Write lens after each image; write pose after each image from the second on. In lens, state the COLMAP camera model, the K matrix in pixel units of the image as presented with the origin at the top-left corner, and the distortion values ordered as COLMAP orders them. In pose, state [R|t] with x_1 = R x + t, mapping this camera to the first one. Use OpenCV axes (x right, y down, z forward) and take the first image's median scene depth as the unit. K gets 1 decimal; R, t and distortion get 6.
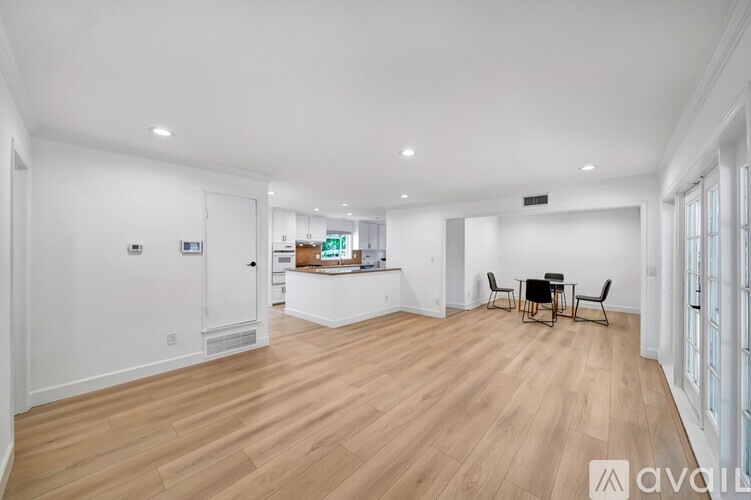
lens RADIAL K [[272.9, 0, 373.2], [0, 272.9, 251.0], [0, 0, 1]] dist [-0.004390, -0.000246]
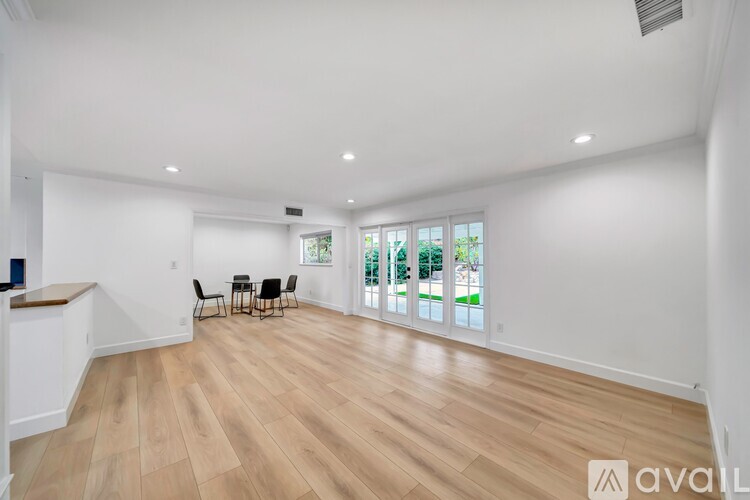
lens RADIAL K [[272.5, 0, 381.5], [0, 272.5, 256.2], [0, 0, 1]] dist [-0.004390, -0.000246]
pose [[0.110126, -0.007984, 0.993886, -0.597709], [0.007051, 0.999949, 0.007252, 0.005439], [-0.993893, 0.006209, 0.110177, 0.495399]]
